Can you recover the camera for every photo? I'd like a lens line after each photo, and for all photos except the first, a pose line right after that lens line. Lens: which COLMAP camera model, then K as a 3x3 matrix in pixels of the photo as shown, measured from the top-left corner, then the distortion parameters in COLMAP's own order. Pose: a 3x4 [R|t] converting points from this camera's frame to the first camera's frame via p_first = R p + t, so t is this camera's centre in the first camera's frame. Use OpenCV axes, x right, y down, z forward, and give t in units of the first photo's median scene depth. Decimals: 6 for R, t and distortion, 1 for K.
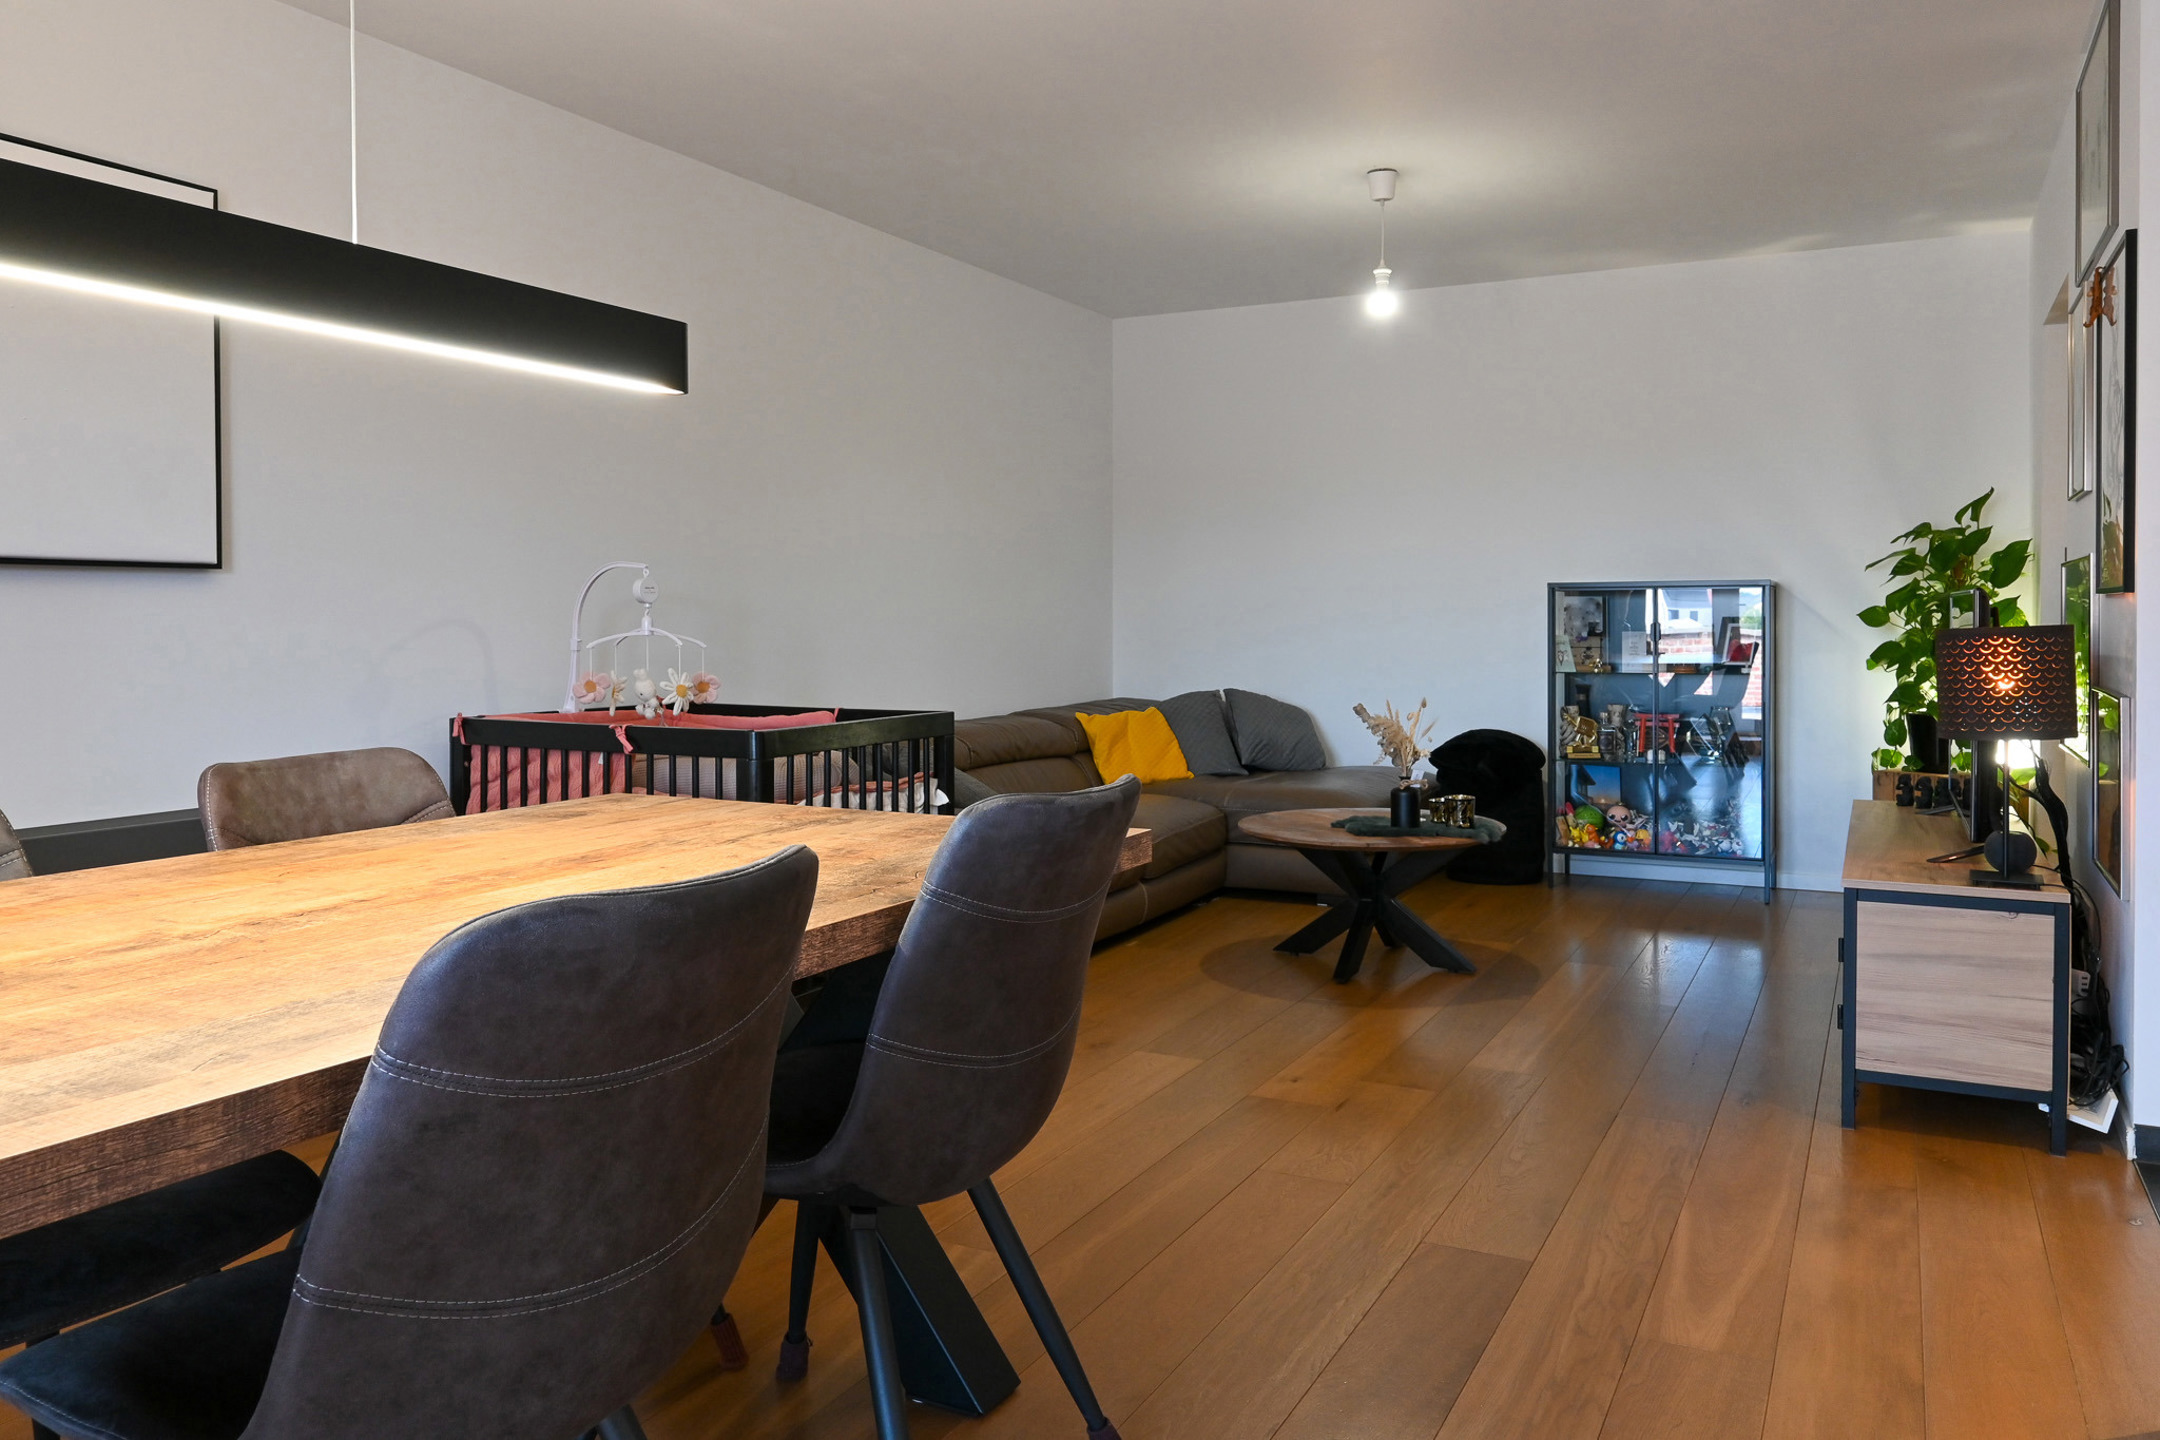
lens RADIAL K [[1532.8, 0, 1105.2], [0, 1532.8, 619.0], [0, 0, 1]] dist [0.004653, -0.000492]
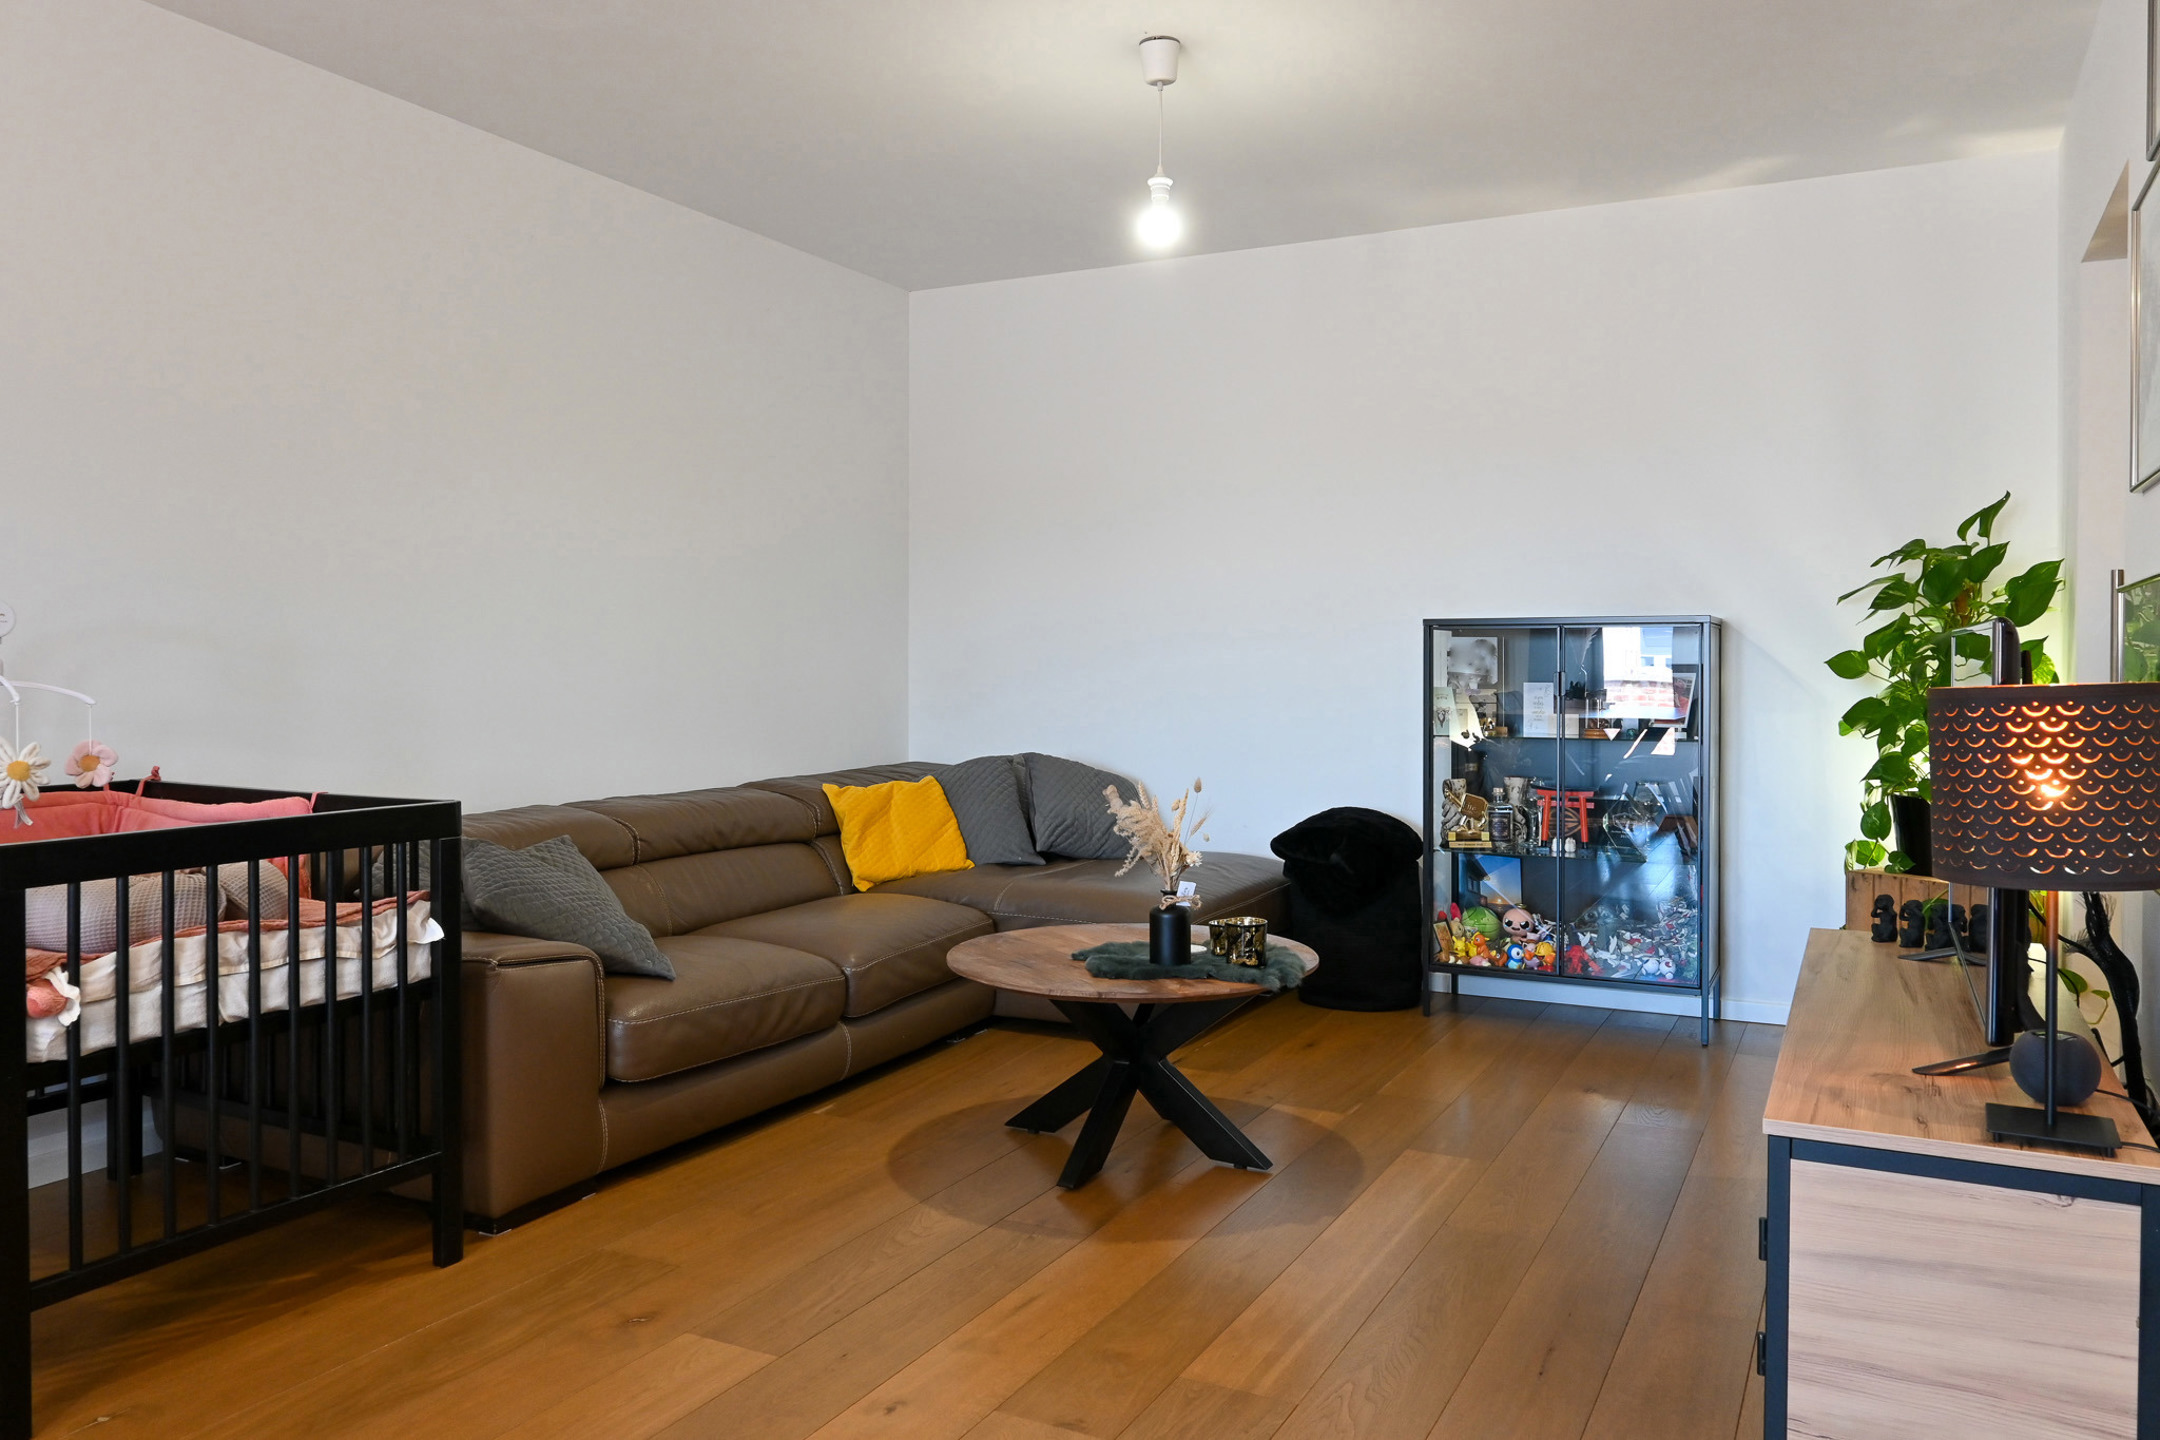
lens RADIAL K [[1547.0, 0, 1083.1], [0, 1547.0, 661.2], [0, 0, 1]] dist [0.002757, -0.000420]
pose [[0.999973, 0.004318, -0.005899, 0.134113], [-0.004324, 0.999990, -0.001166, -0.000835], [0.005894, 0.001191, 0.999982, 0.246219]]
